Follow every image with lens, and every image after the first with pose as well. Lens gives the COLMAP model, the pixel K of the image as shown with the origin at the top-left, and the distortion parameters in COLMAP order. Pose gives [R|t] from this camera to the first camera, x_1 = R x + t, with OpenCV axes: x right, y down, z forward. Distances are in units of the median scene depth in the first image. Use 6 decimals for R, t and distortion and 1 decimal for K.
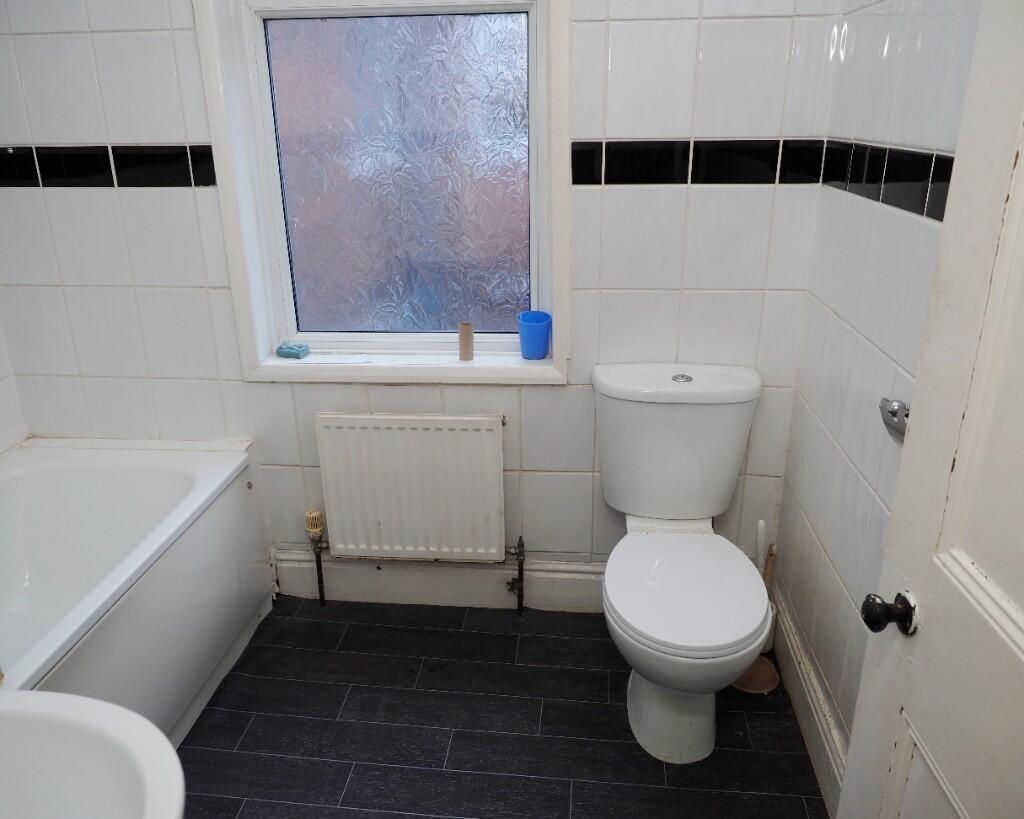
lens RADIAL K [[783.6, 0, 524.5], [0, 783.6, 409.1], [0, 0, 1]] dist [-0.008467, -0.001198]
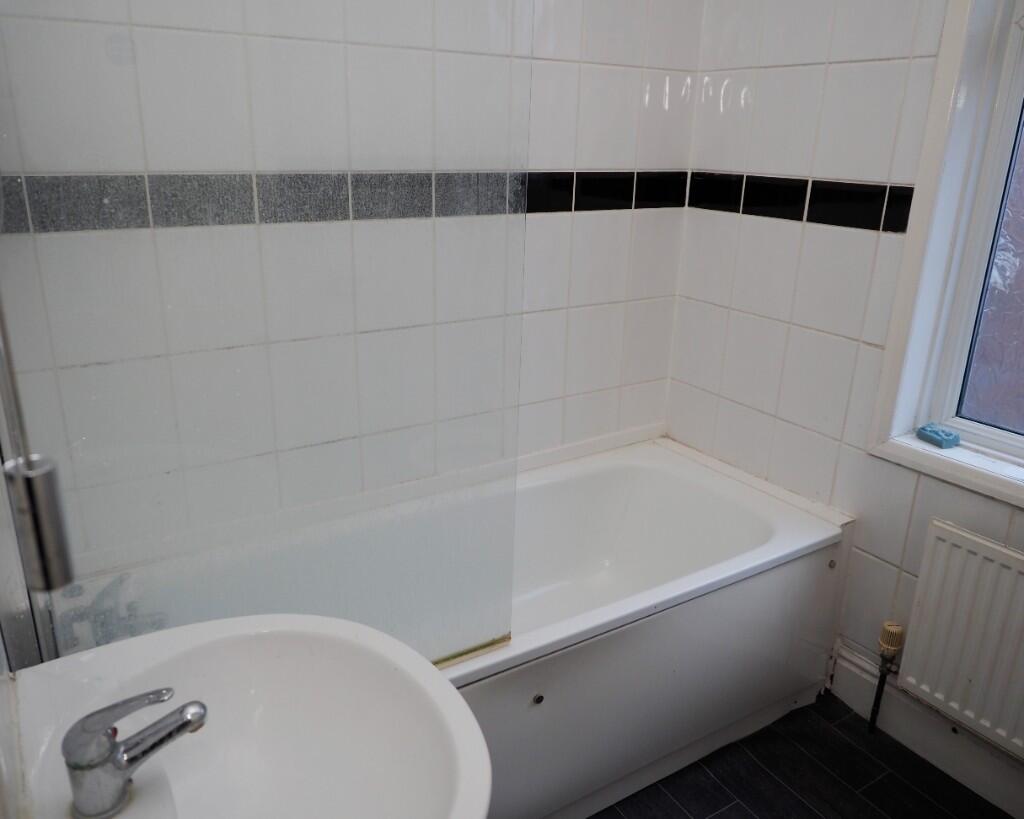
lens RADIAL K [[783.6, 0, 524.5], [0, 783.6, 409.1], [0, 0, 1]] dist [-0.008467, -0.001198]
pose [[0.610159, 0.283545, -0.739803, 0.041919], [-0.317152, 0.943100, 0.099889, -0.046280], [0.726030, 0.173682, 0.665368, 0.127883]]
